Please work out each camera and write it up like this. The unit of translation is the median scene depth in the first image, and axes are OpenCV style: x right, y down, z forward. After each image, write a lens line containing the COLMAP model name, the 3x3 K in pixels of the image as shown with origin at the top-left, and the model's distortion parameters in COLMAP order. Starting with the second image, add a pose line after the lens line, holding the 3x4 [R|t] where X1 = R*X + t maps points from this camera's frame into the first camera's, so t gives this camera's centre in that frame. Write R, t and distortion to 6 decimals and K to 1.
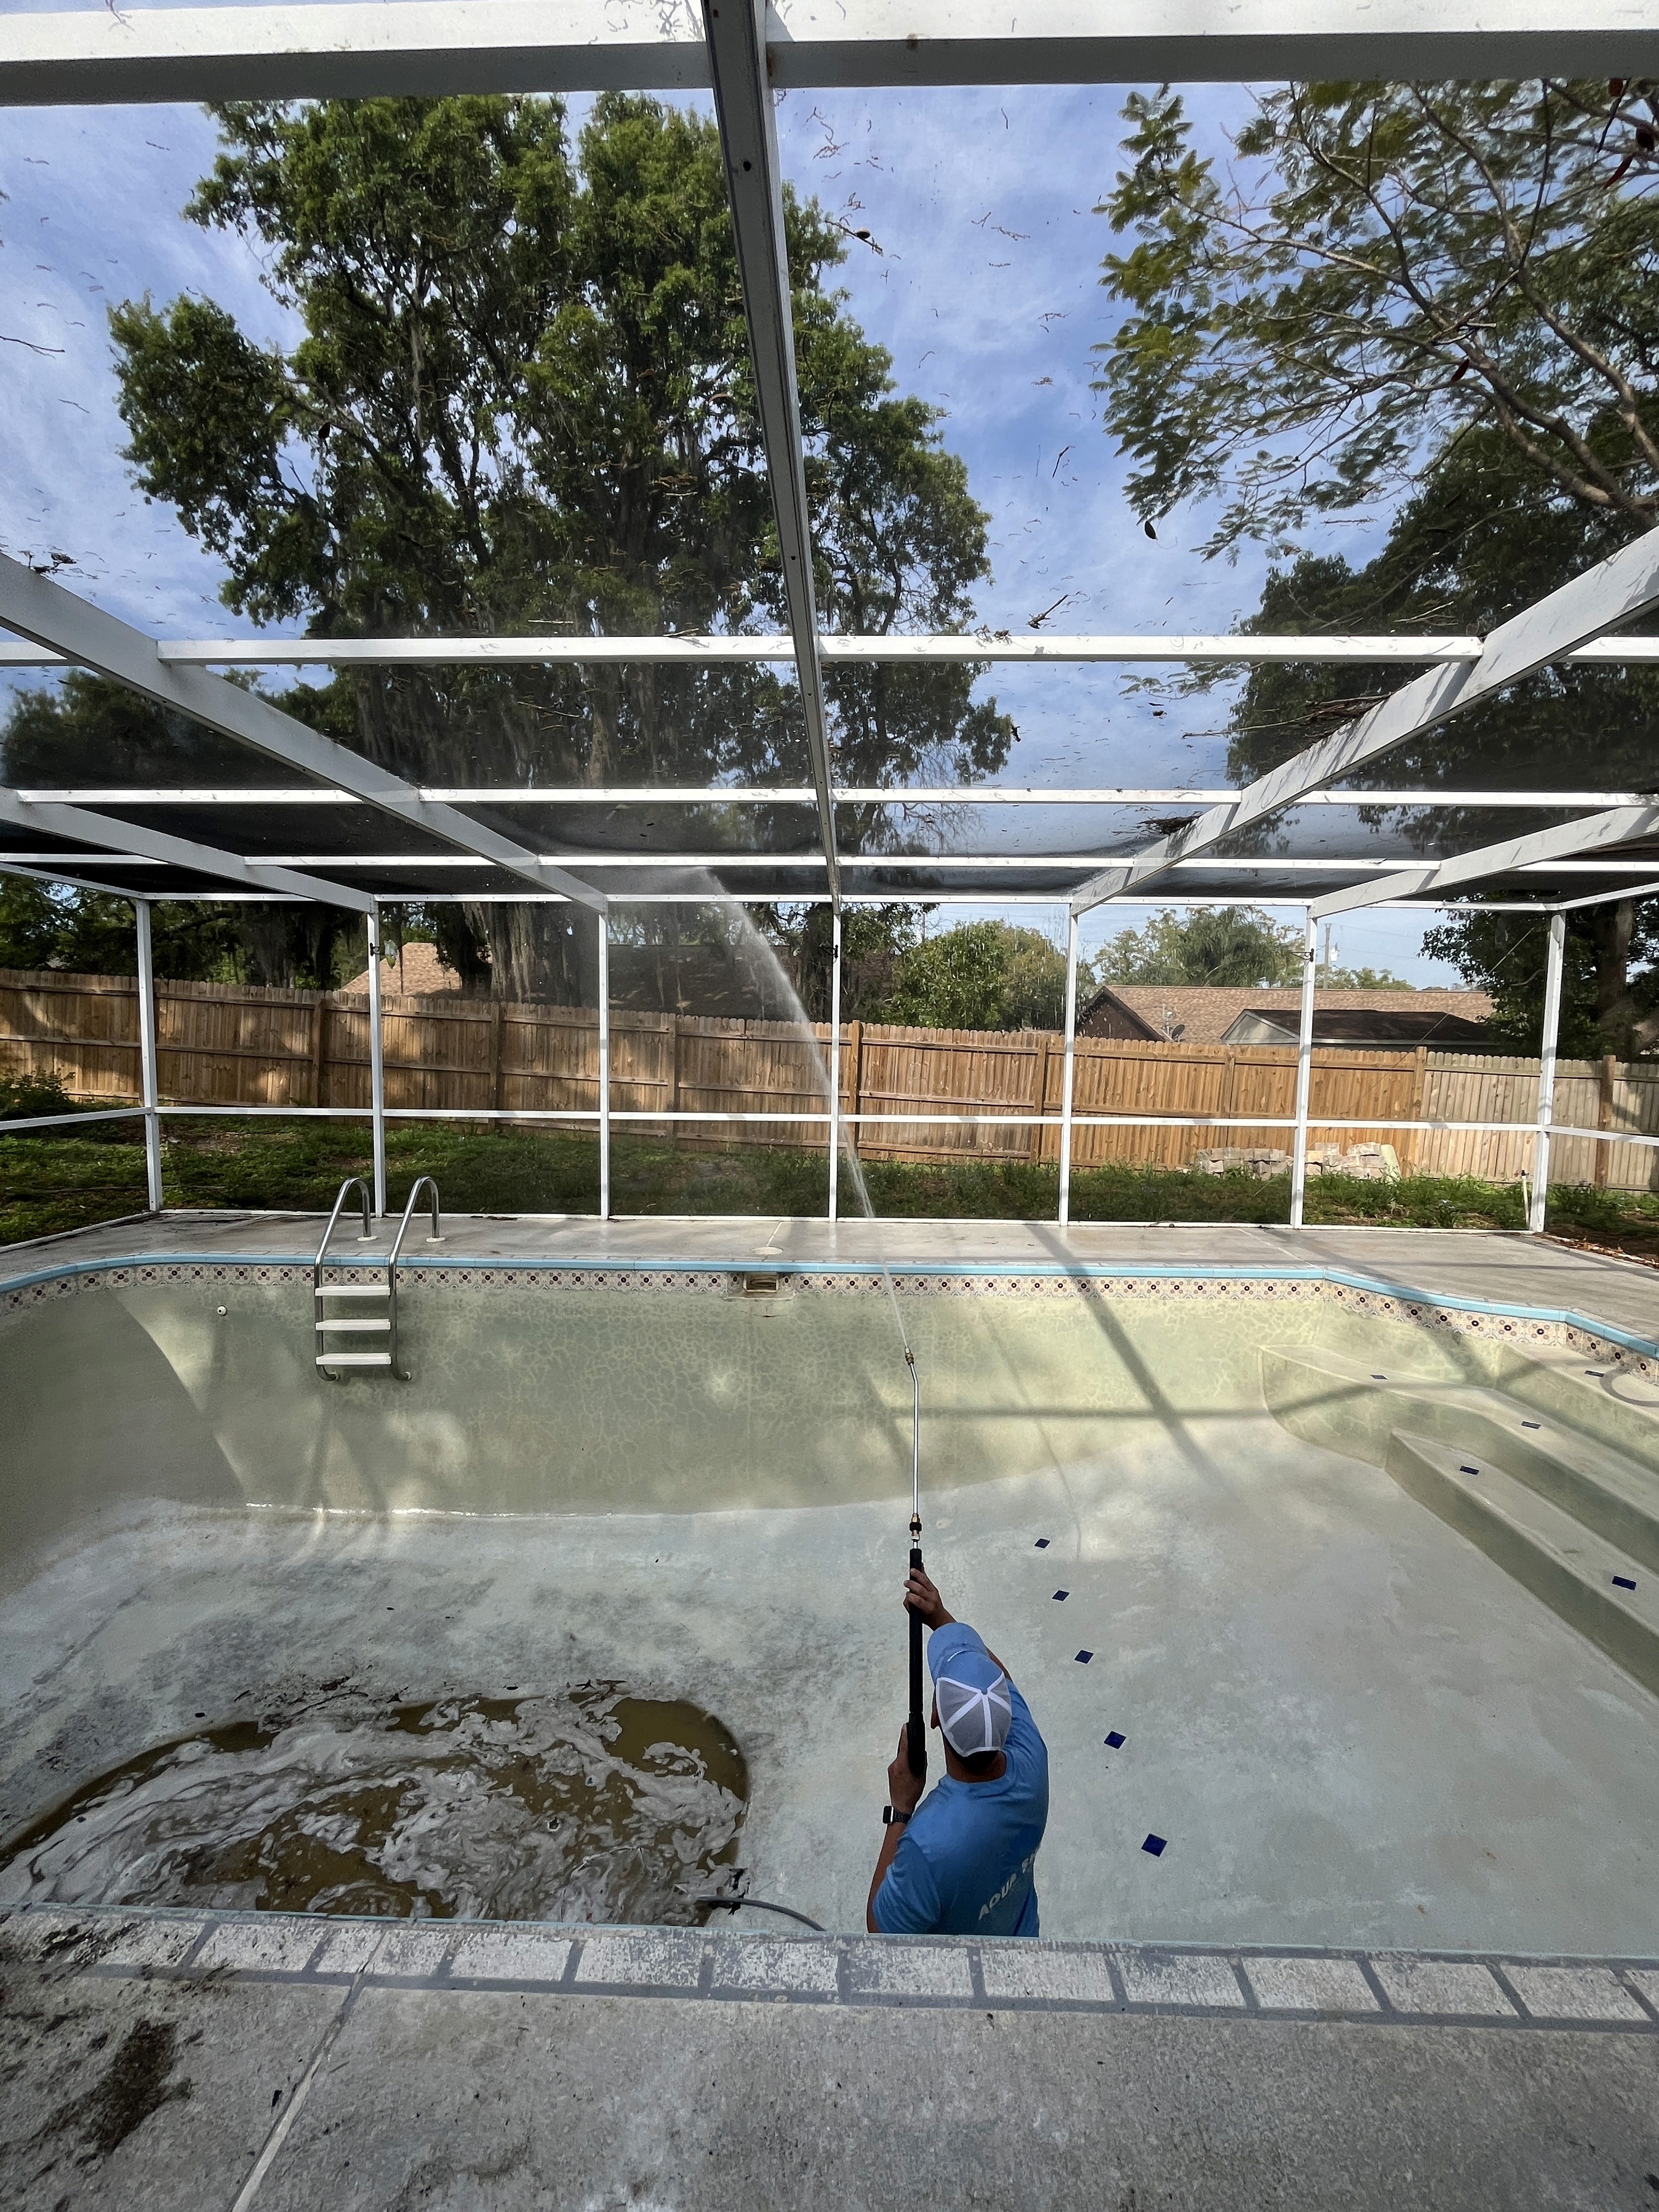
lens RADIAL K [[896.9, 0, 833.1], [0, 896.9, 1108.9], [0, 0, 1]] dist [0.001561, 0.000064]
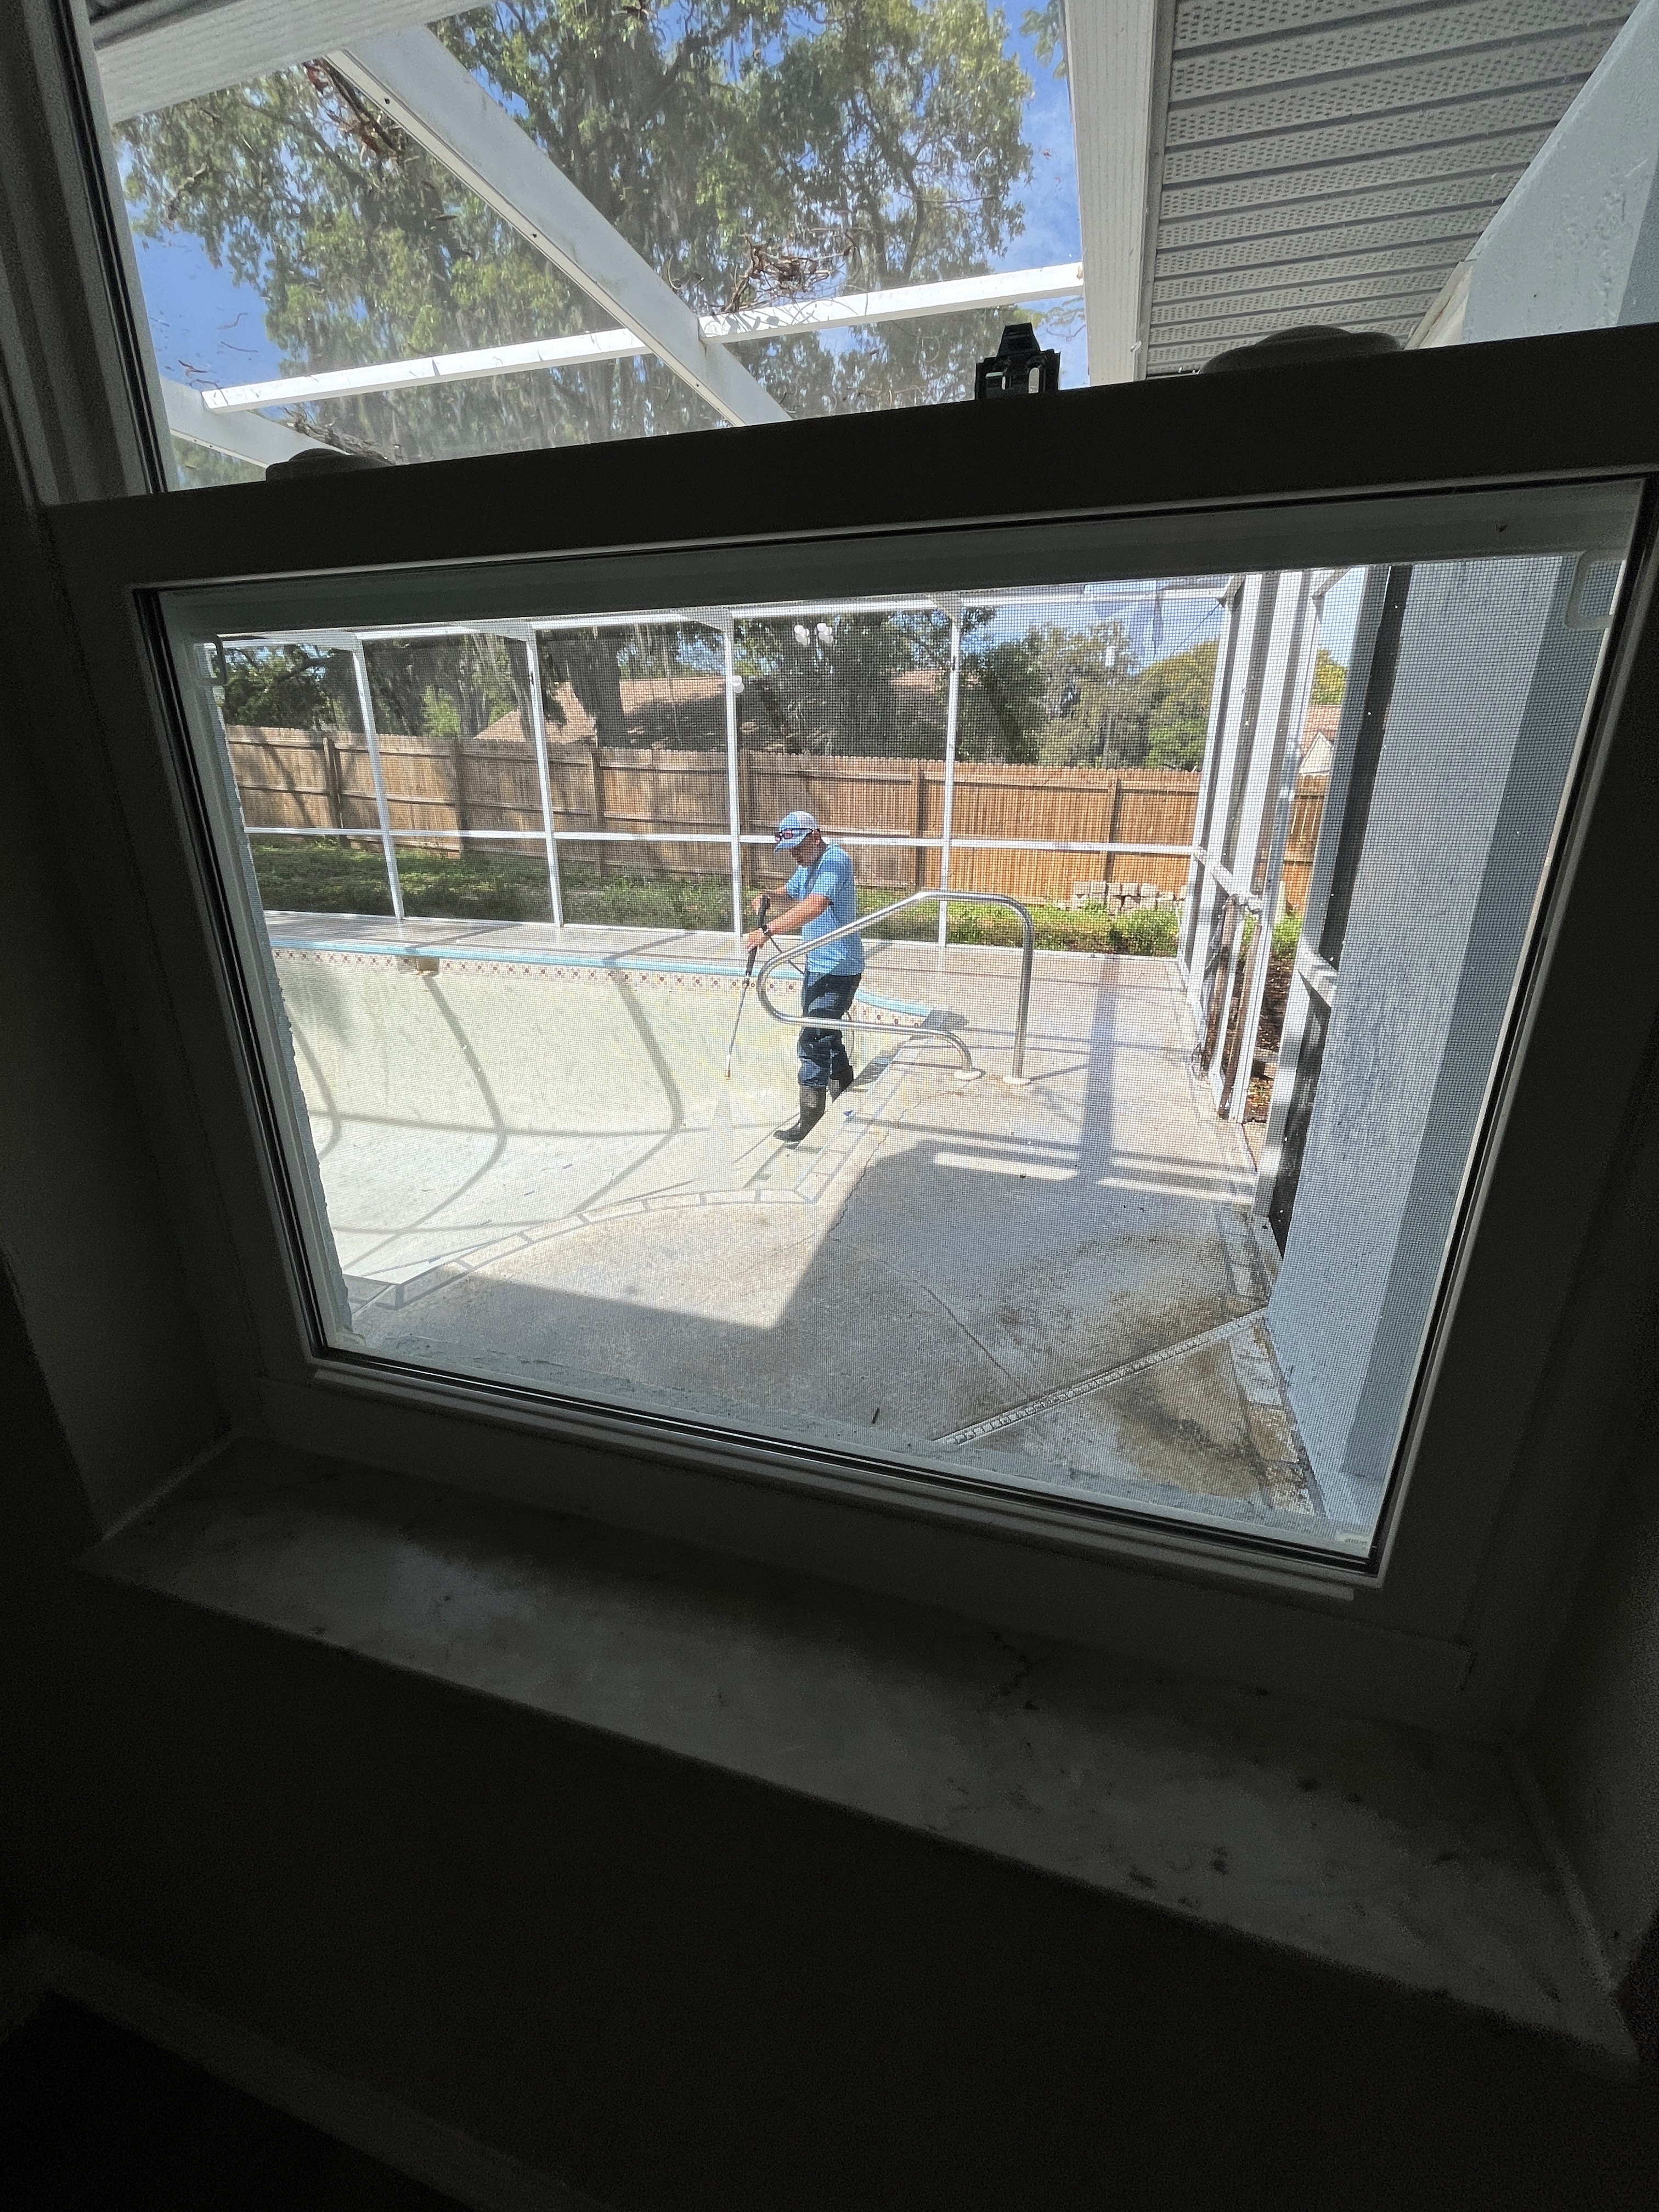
lens RADIAL K [[896.9, 0, 829.3], [0, 896.9, 1095.2], [0, 0, 1]] dist [0.001561, 0.000064]
pose [[0.958523, 0.100907, -0.266555, 0.371710], [-0.023671, 0.960184, 0.278364, -0.001379], [0.284031, -0.260508, 0.922747, -0.050265]]
